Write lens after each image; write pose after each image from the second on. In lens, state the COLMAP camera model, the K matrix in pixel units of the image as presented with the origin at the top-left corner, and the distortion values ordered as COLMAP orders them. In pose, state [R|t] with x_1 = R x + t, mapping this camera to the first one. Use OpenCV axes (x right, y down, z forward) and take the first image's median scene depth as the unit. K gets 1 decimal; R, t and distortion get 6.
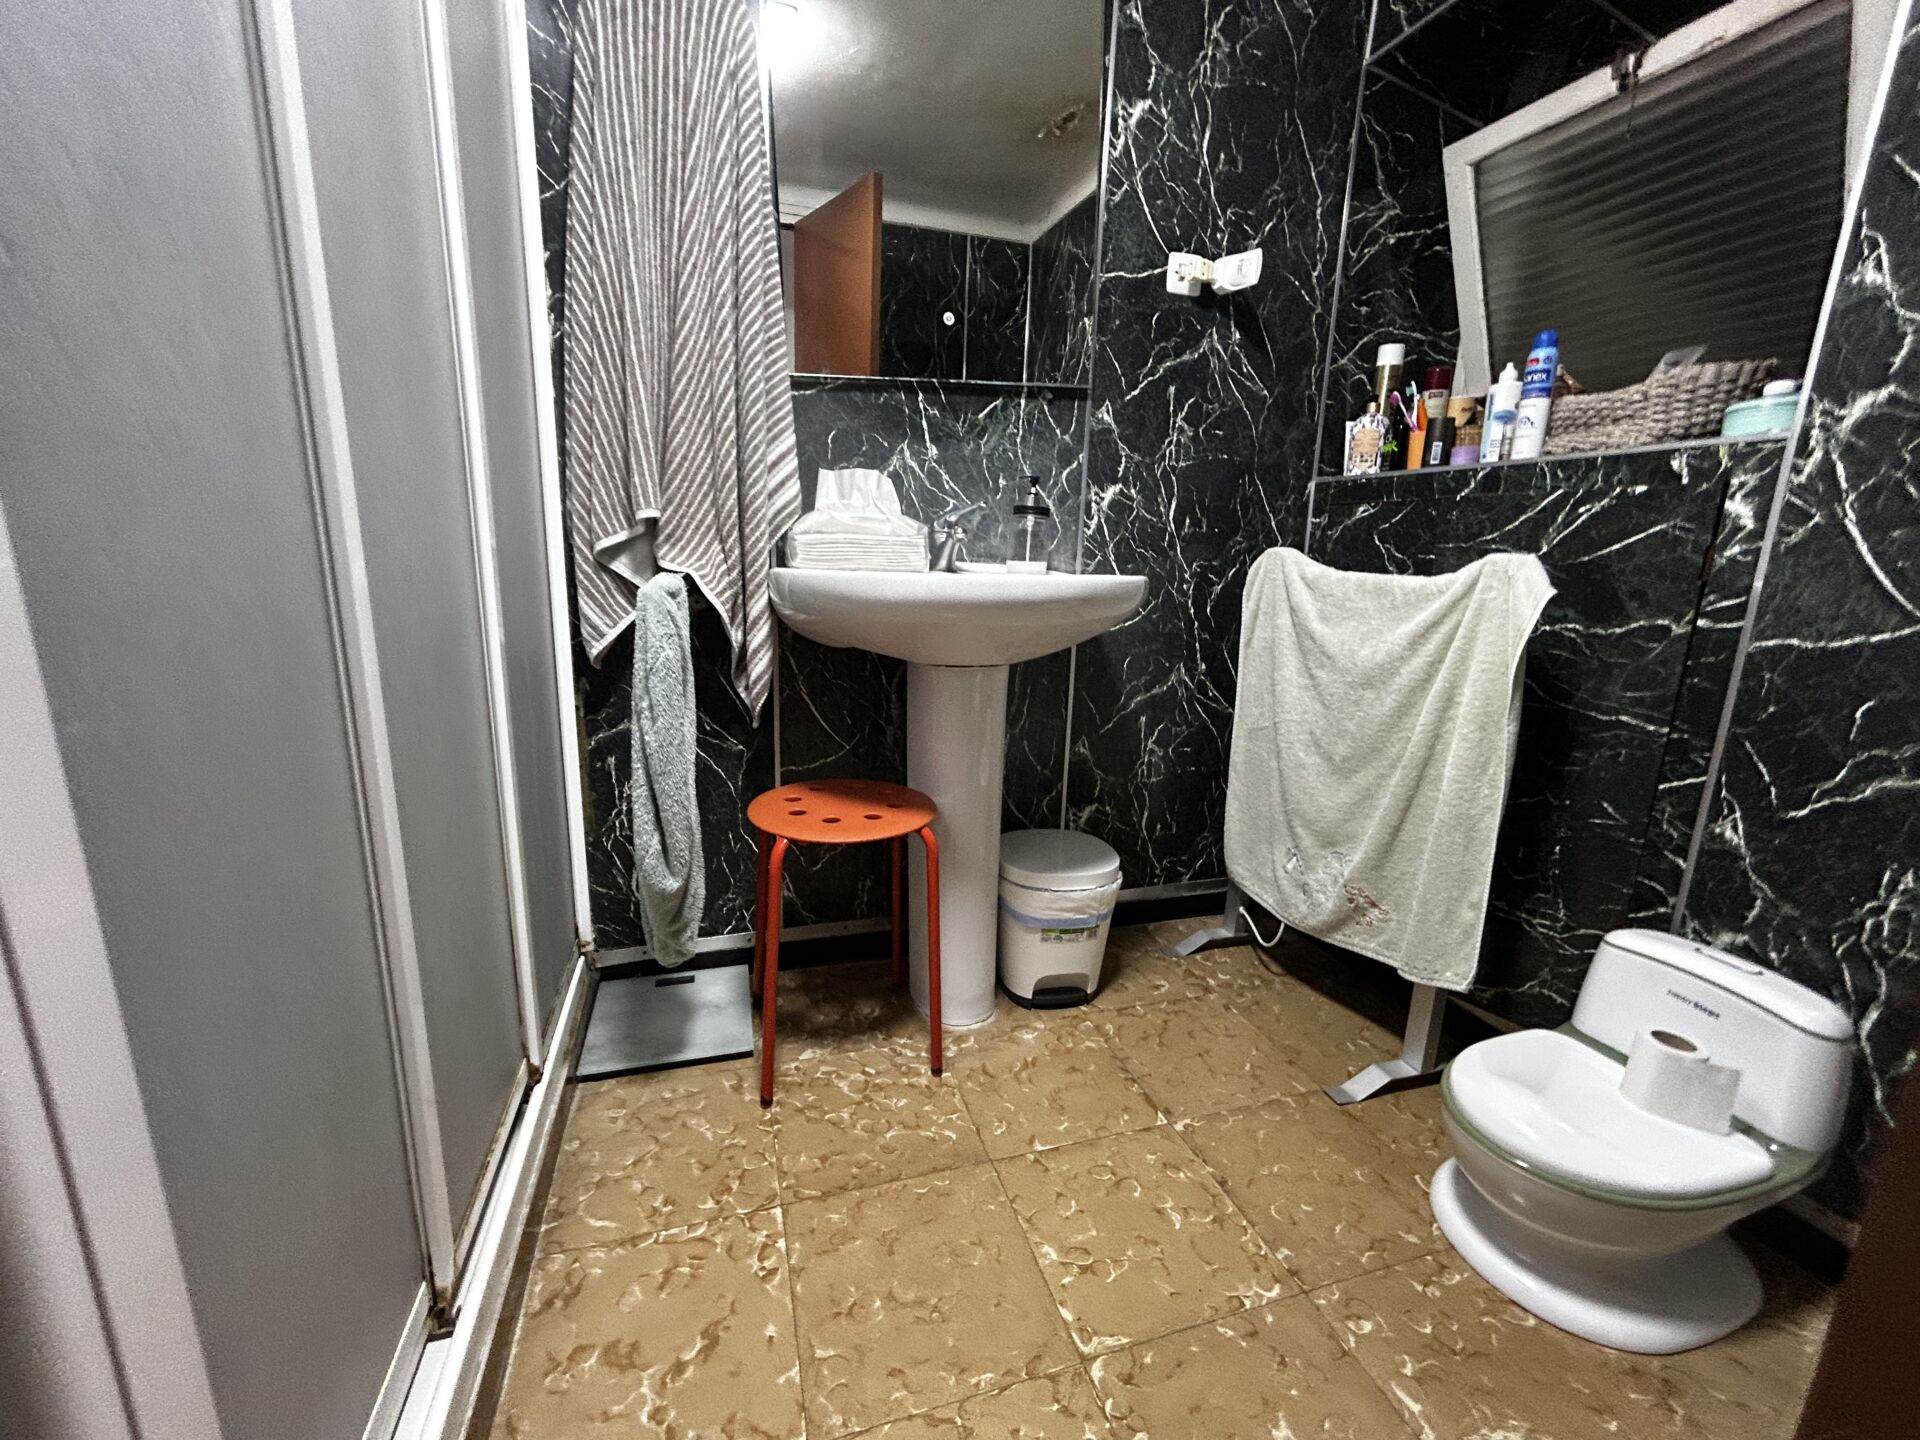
lens RADIAL K [[777.5, 0, 958.9], [0, 777.5, 716.6], [0, 0, 1]] dist [-0.000714, 0.001029]
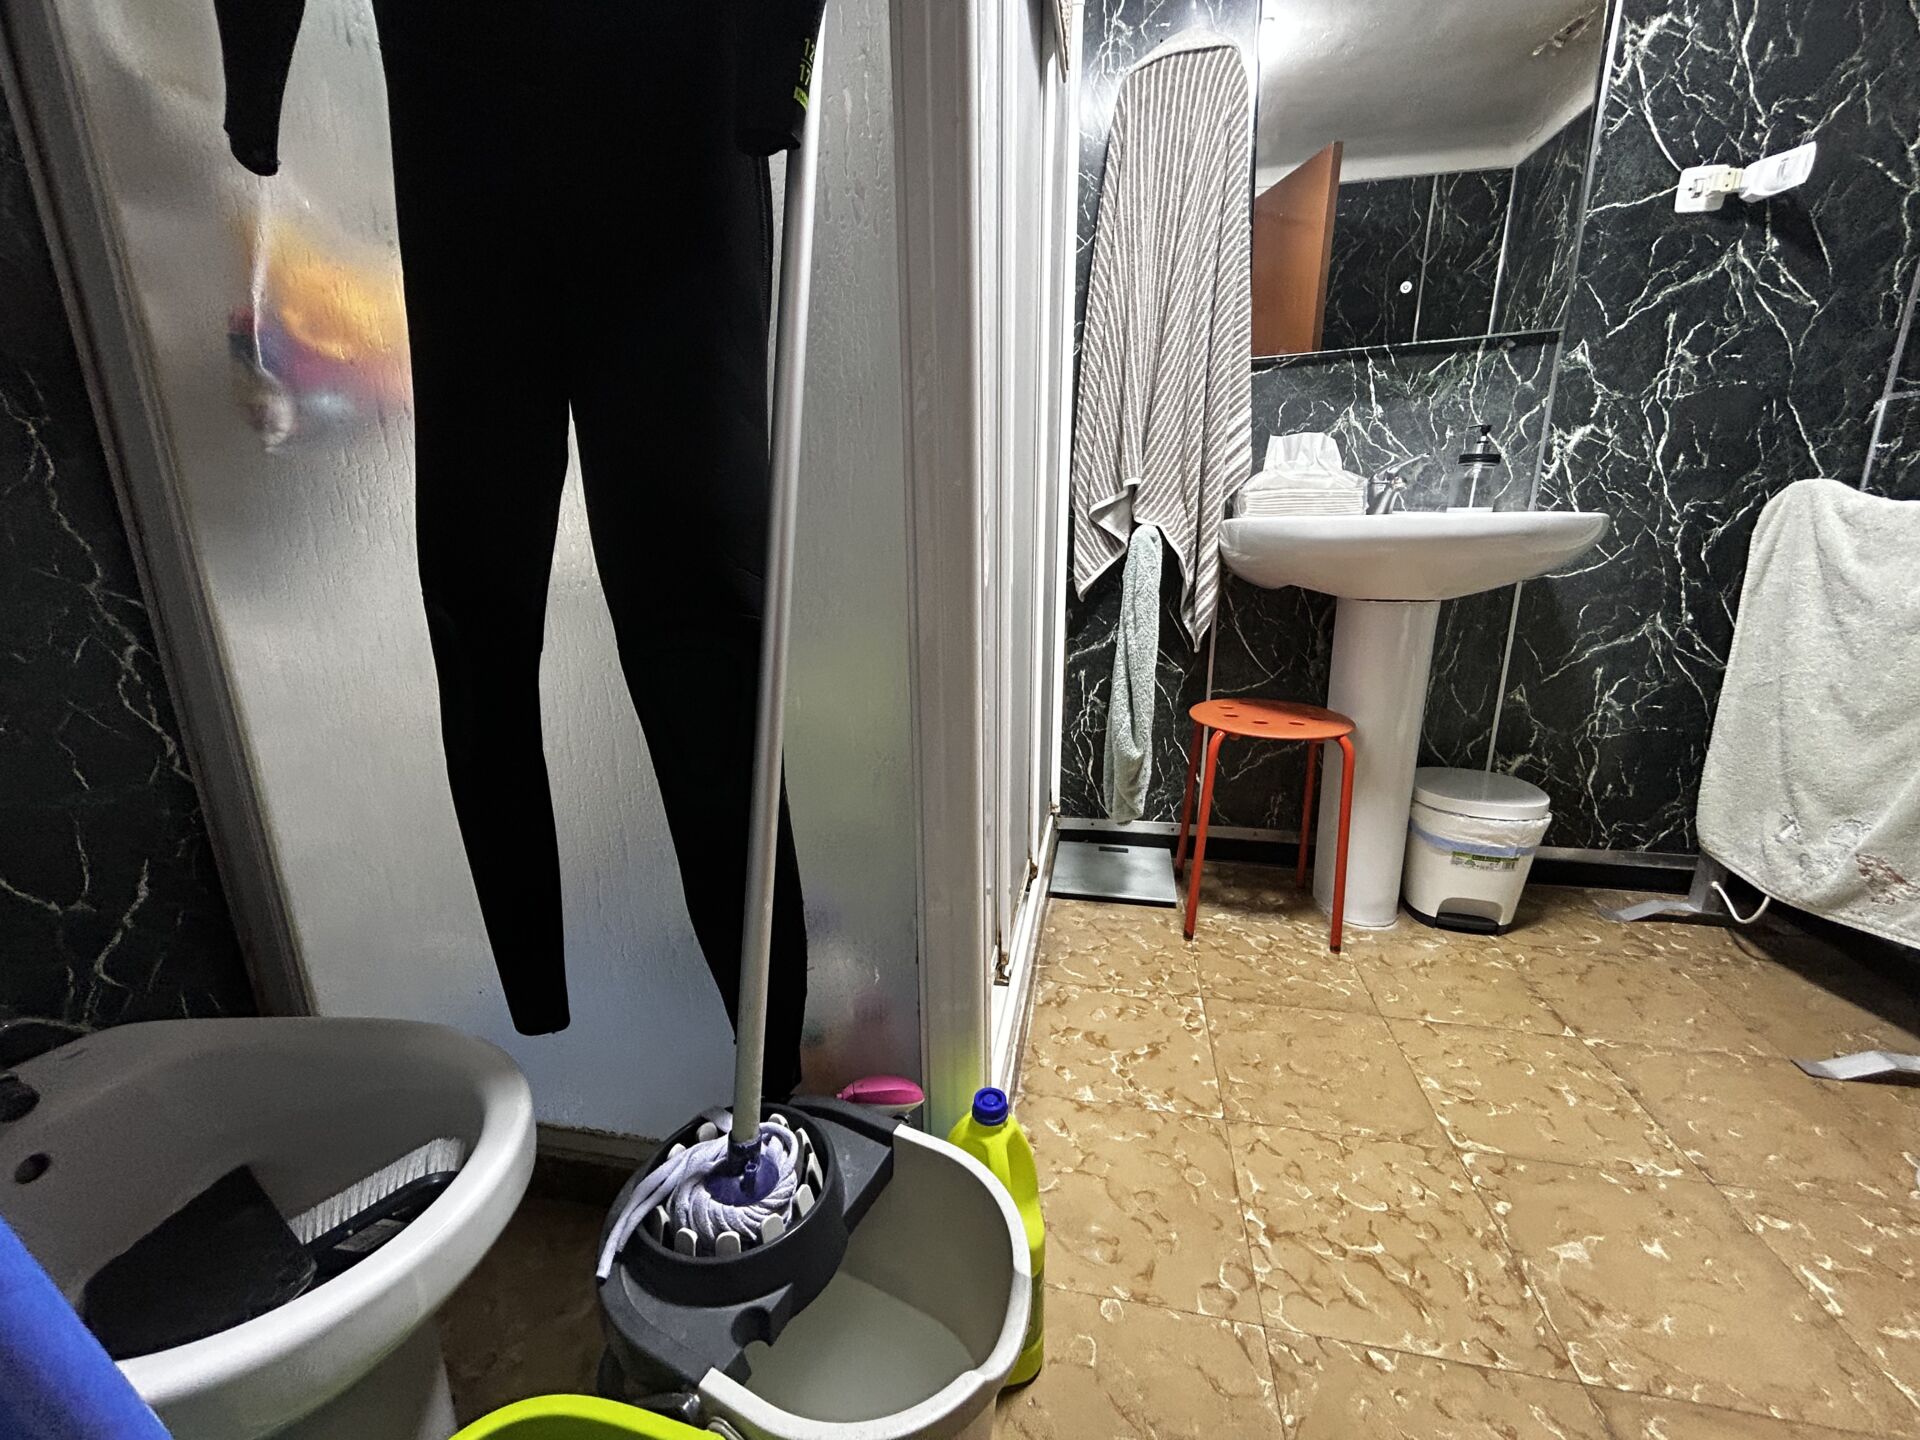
lens RADIAL K [[777.5, 0, 958.9], [0, 777.5, 716.6], [0, 0, 1]] dist [-0.000714, 0.001029]
pose [[0.879953, 0.079587, -0.468347, -0.005952], [-0.066767, 0.996800, 0.043943, 0.085197], [0.470346, -0.007398, 0.882451, -0.264903]]
